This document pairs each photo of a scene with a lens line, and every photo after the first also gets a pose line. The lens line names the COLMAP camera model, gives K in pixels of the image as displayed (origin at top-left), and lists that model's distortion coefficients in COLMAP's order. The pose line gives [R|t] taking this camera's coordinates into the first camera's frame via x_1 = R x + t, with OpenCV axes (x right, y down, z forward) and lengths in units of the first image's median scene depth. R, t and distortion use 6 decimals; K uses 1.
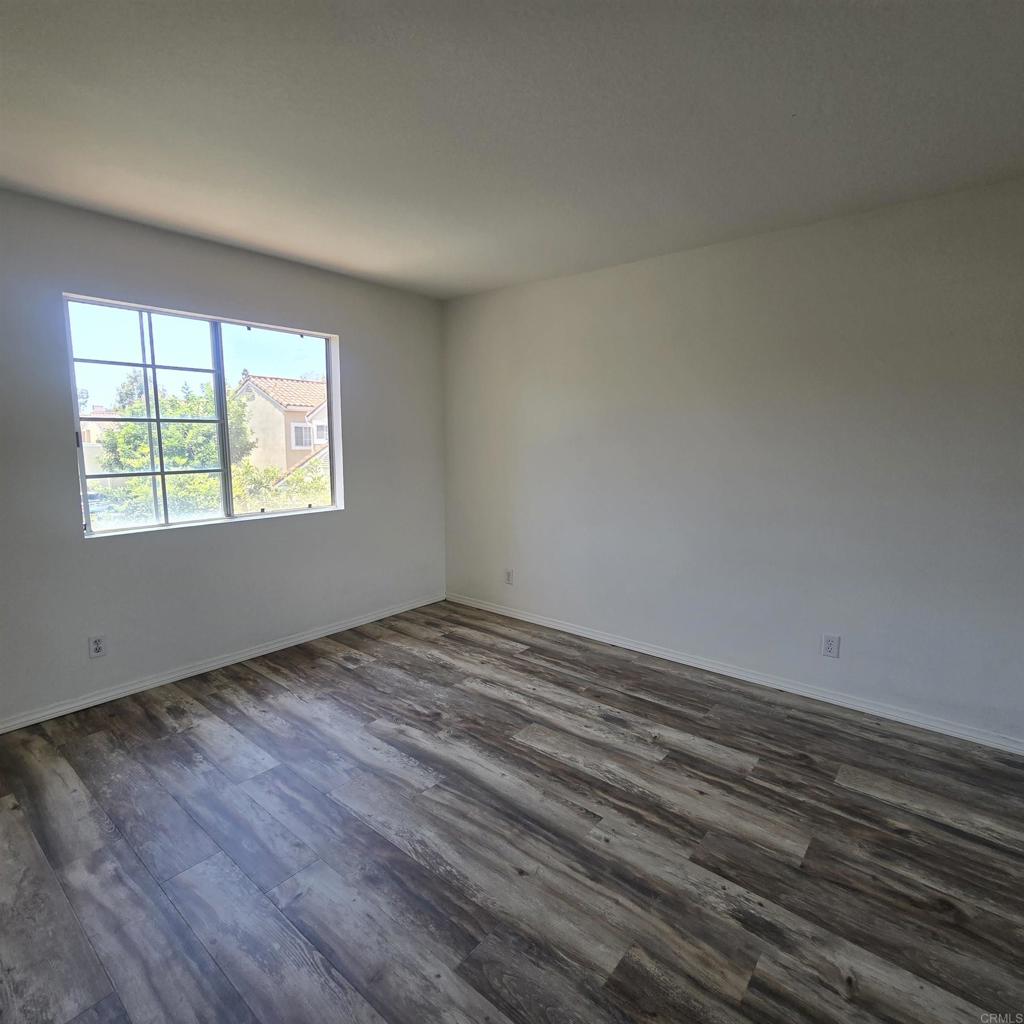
lens RADIAL K [[563.6, 0, 506.7], [0, 563.6, 506.8], [0, 0, 1]] dist [-0.003143, 0.000072]
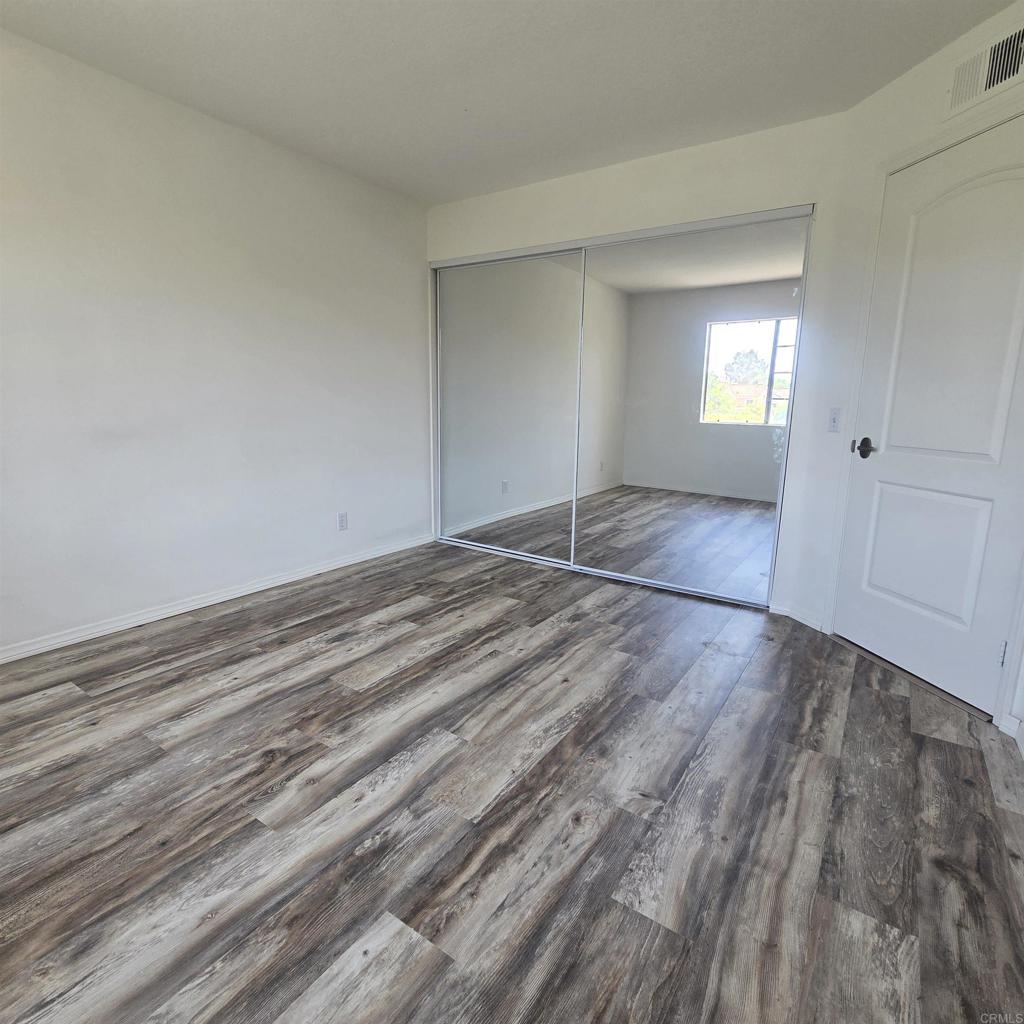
lens RADIAL K [[563.6, 0, 506.7], [0, 563.6, 506.8], [0, 0, 1]] dist [-0.003143, 0.000072]
pose [[-0.094285, -0.191372, 0.976979, -0.801559], [0.106182, 0.973819, 0.201001, -0.000715], [-0.989866, 0.122689, -0.071496, 0.835622]]
